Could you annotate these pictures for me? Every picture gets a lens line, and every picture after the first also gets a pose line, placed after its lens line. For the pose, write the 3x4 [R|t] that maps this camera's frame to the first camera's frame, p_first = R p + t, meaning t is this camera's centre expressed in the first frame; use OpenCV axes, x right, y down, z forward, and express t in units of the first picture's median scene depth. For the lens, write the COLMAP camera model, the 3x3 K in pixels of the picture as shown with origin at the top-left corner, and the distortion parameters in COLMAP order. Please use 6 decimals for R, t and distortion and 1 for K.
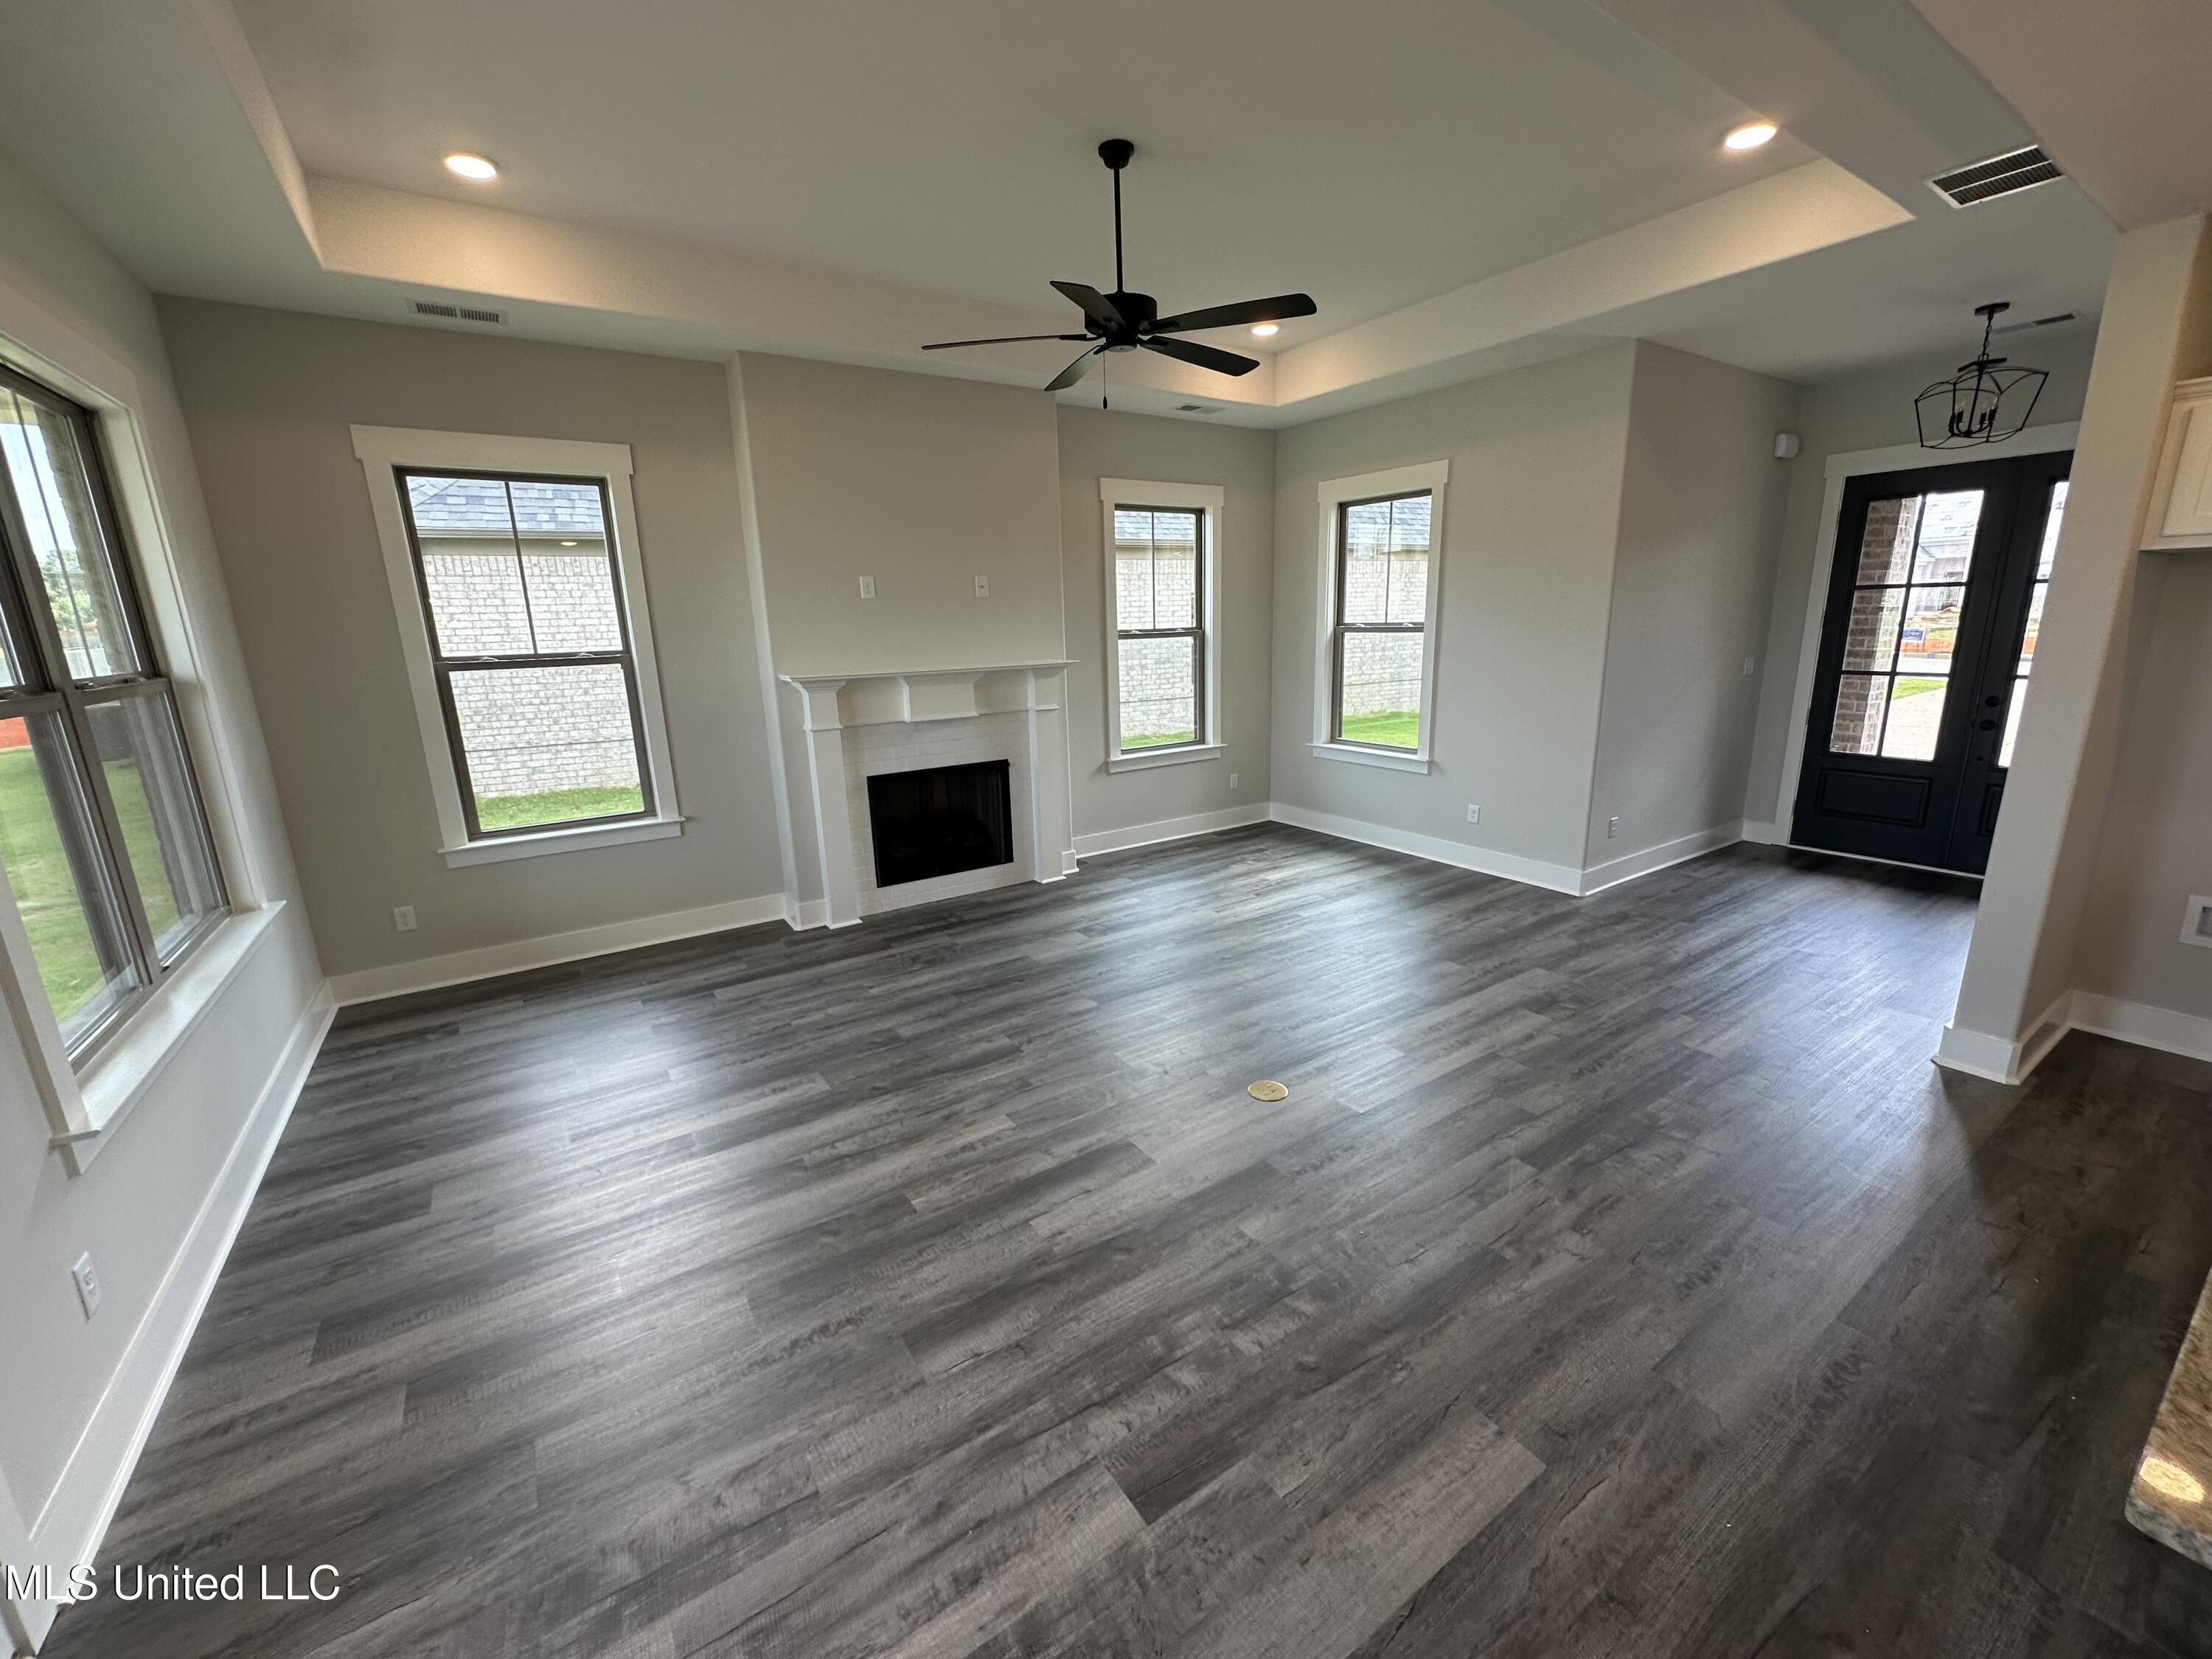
lens RADIAL K [[881.6, 0, 1106.0], [0, 881.6, 829.5], [0, 0, 1]] dist [-0.001186, 0.000026]
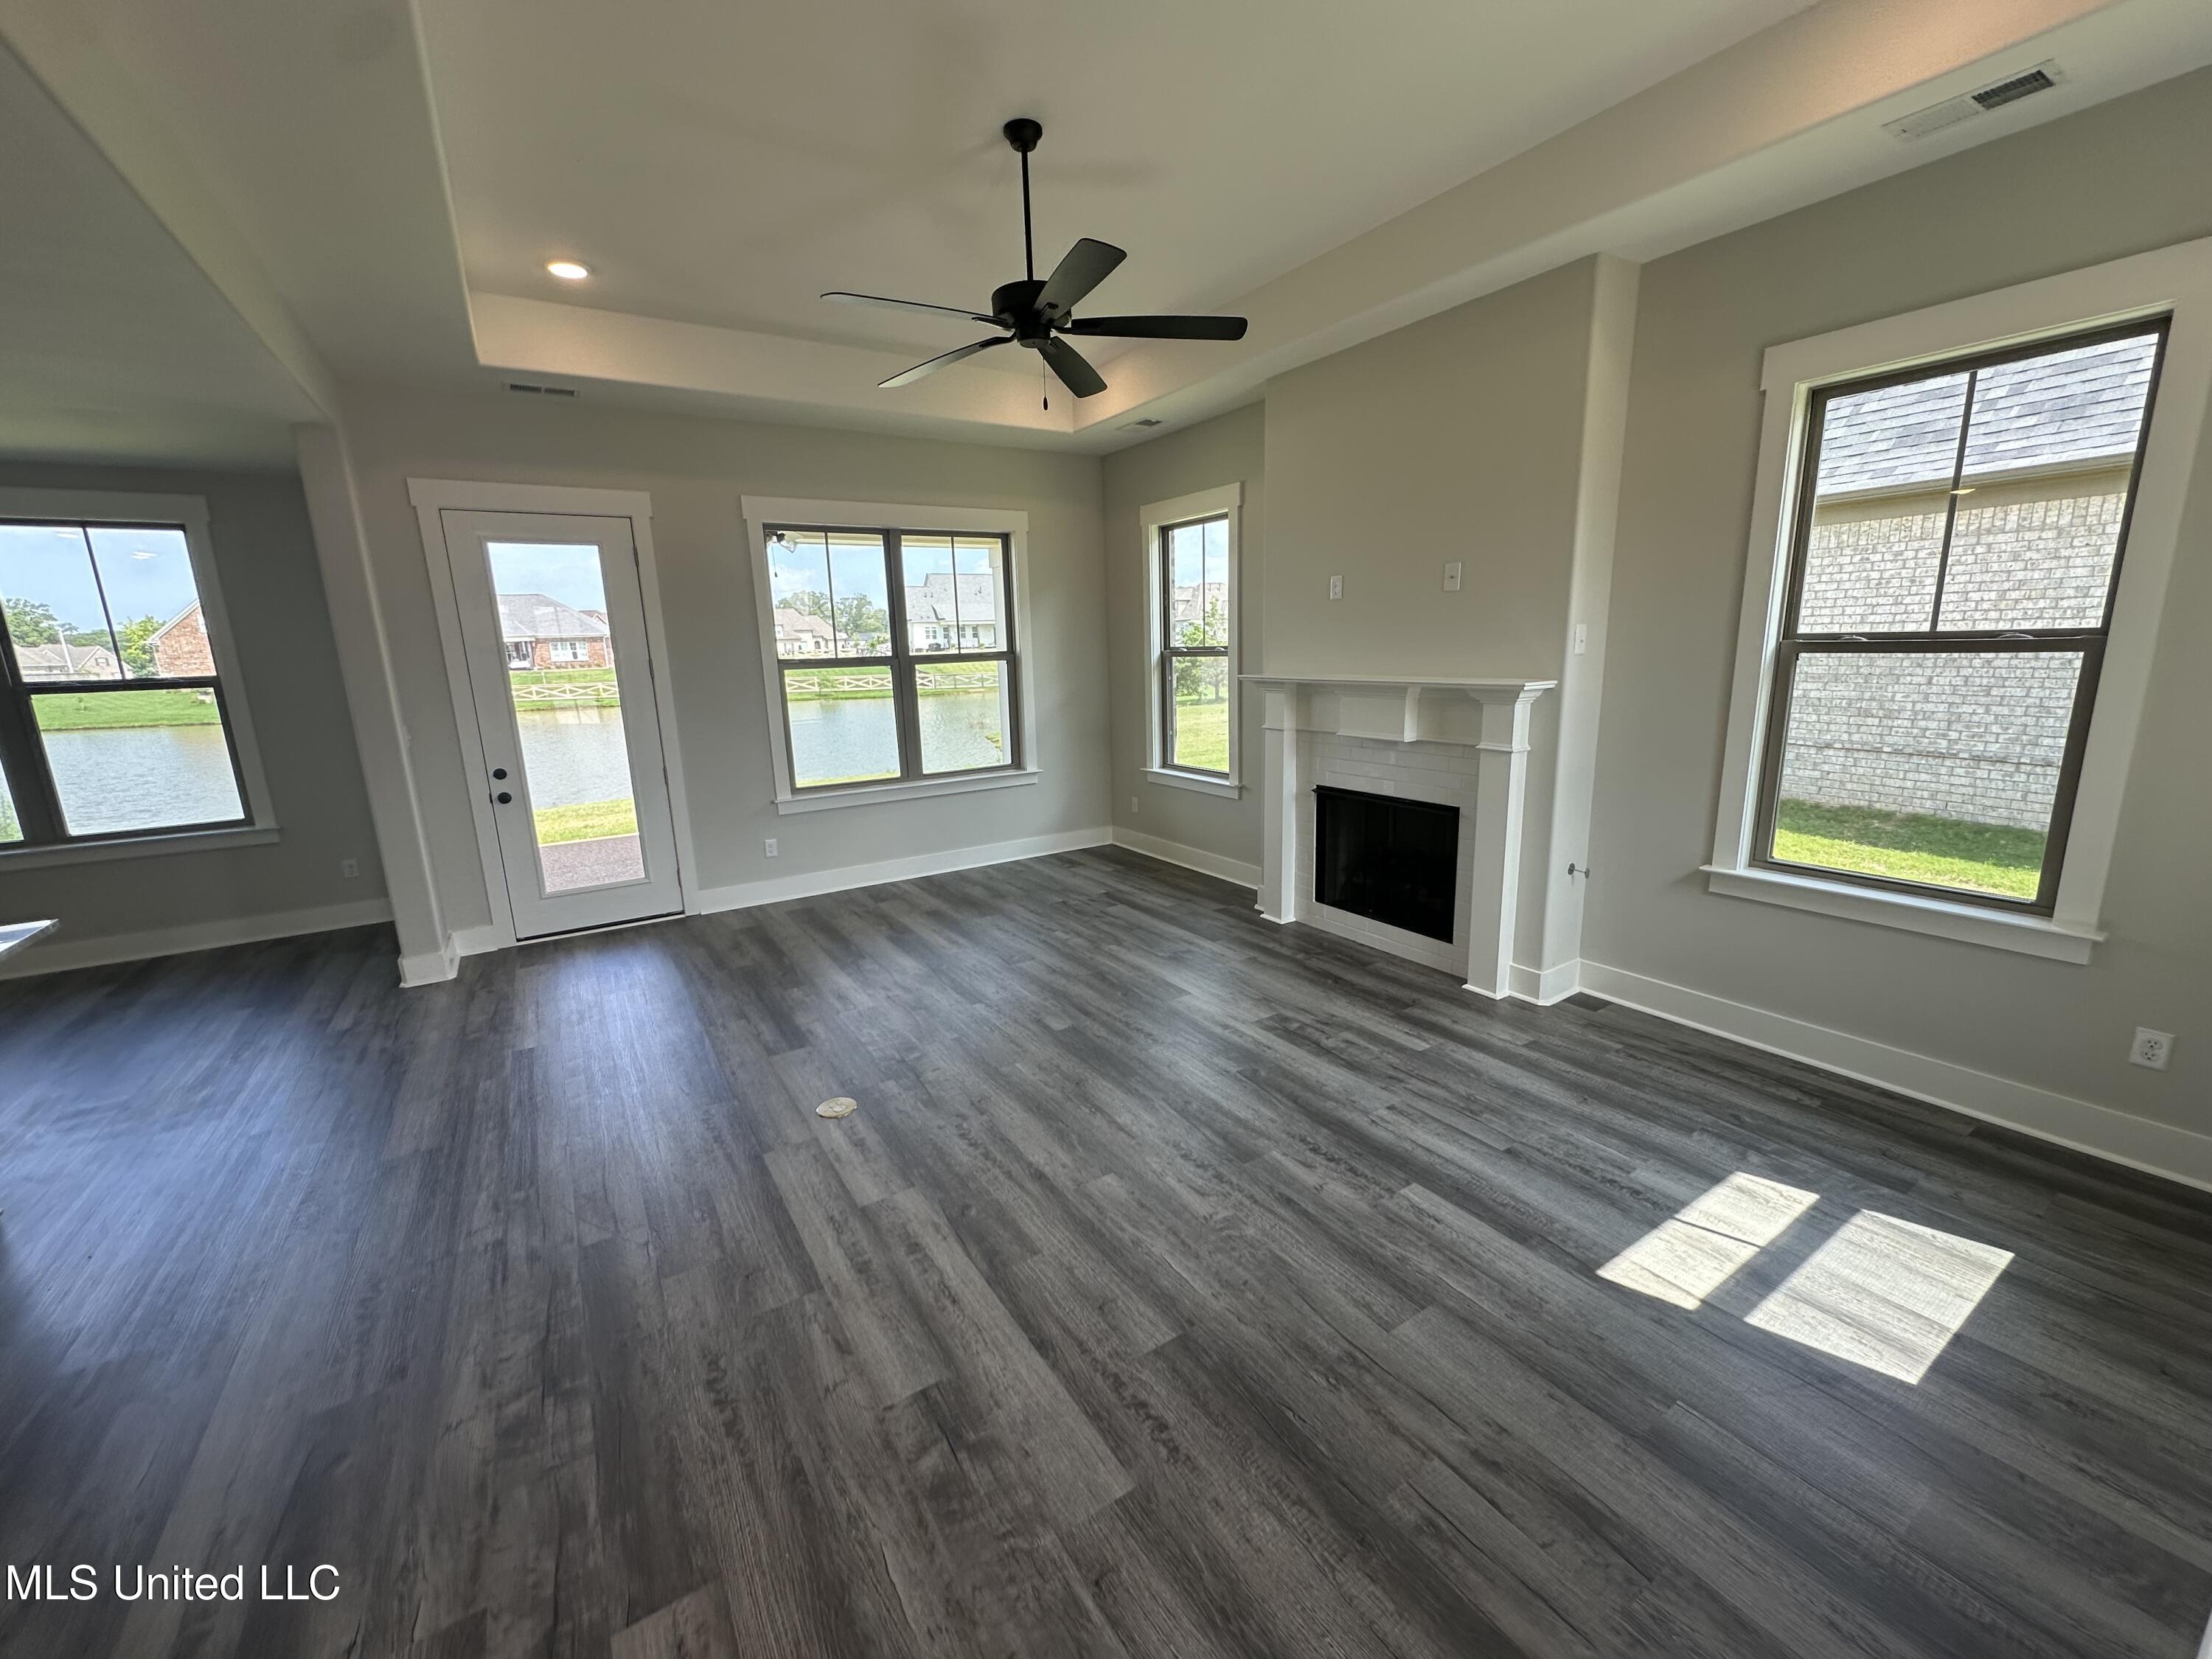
lens RADIAL K [[885.4, 0, 1106.0], [0, 885.4, 829.5], [0, 0, 1]] dist [0.012334, 0.000179]
pose [[-0.021033, 0.237103, -0.971257, 0.777624], [-0.201646, 0.950501, 0.236403, -0.222510], [0.979233, 0.200823, 0.027819, 0.858686]]
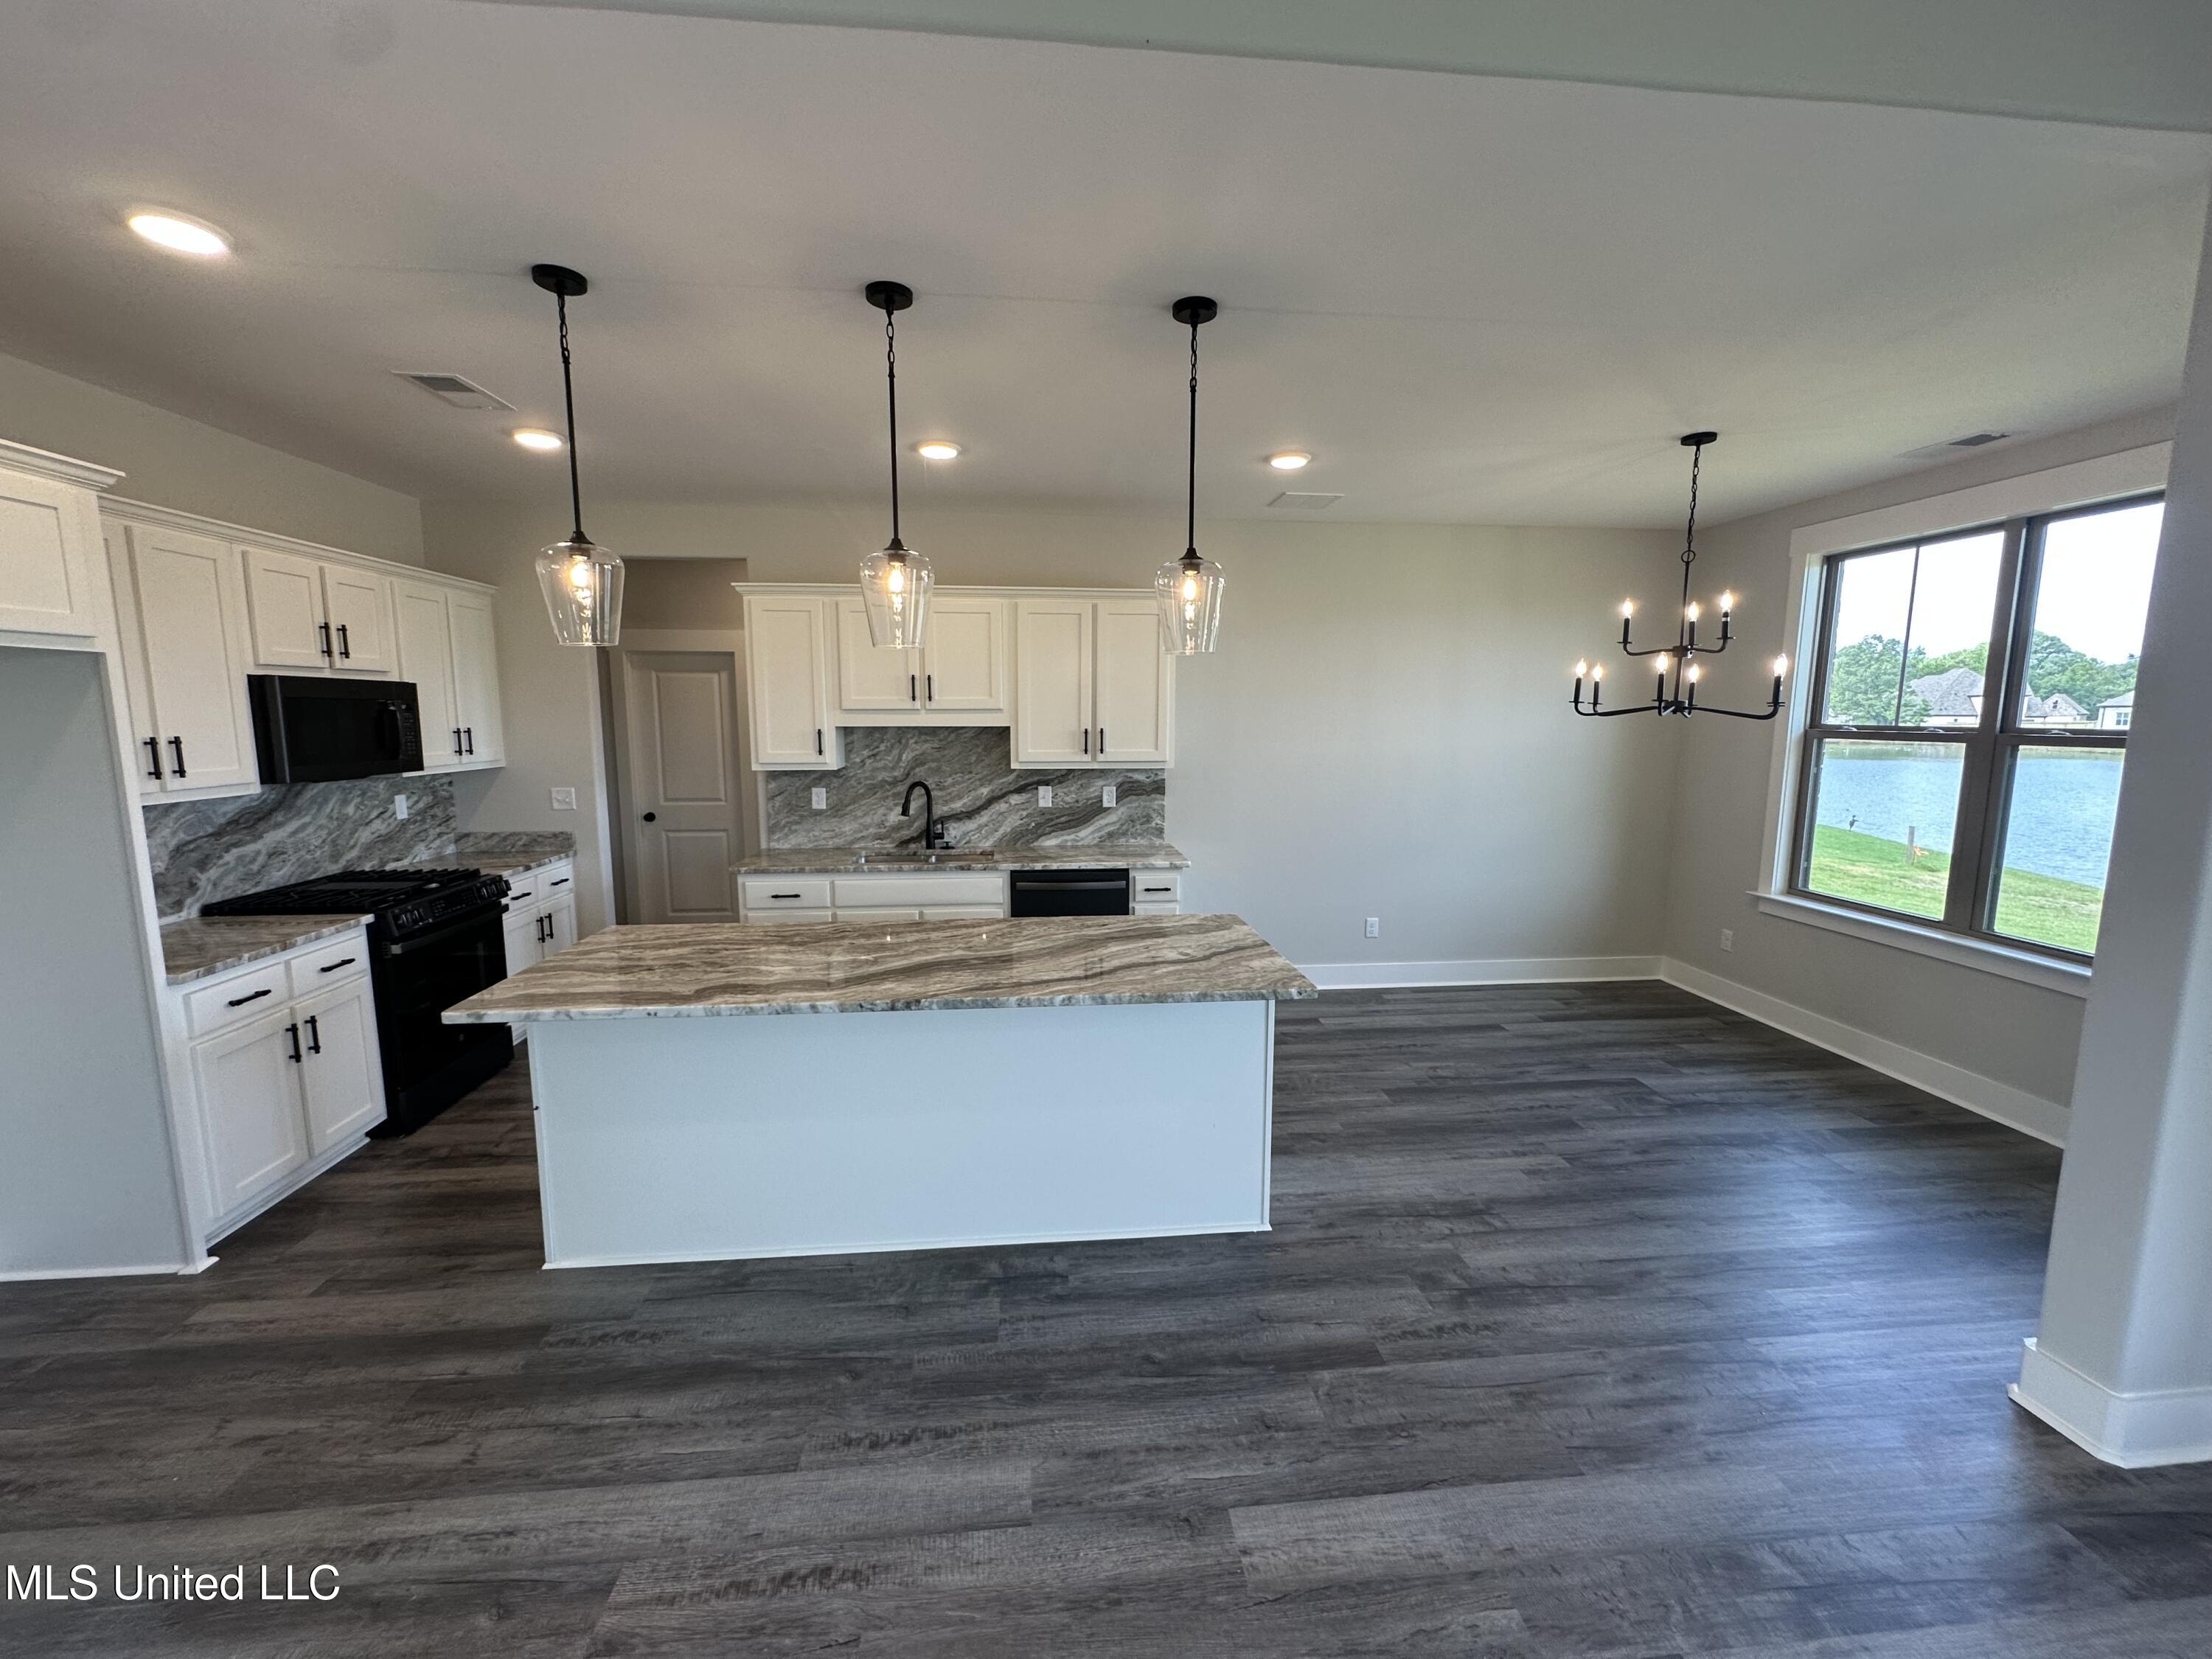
lens RADIAL K [[883.3, 0, 1106.0], [0, 883.3, 829.5], [0, 0, 1]] dist [-0.002242, 0.000468]
pose [[-0.881193, -0.039420, 0.471110, 0.066398], [0.129724, 0.938106, 0.321138, -0.151680], [-0.454610, 0.344099, -0.821538, 0.648541]]
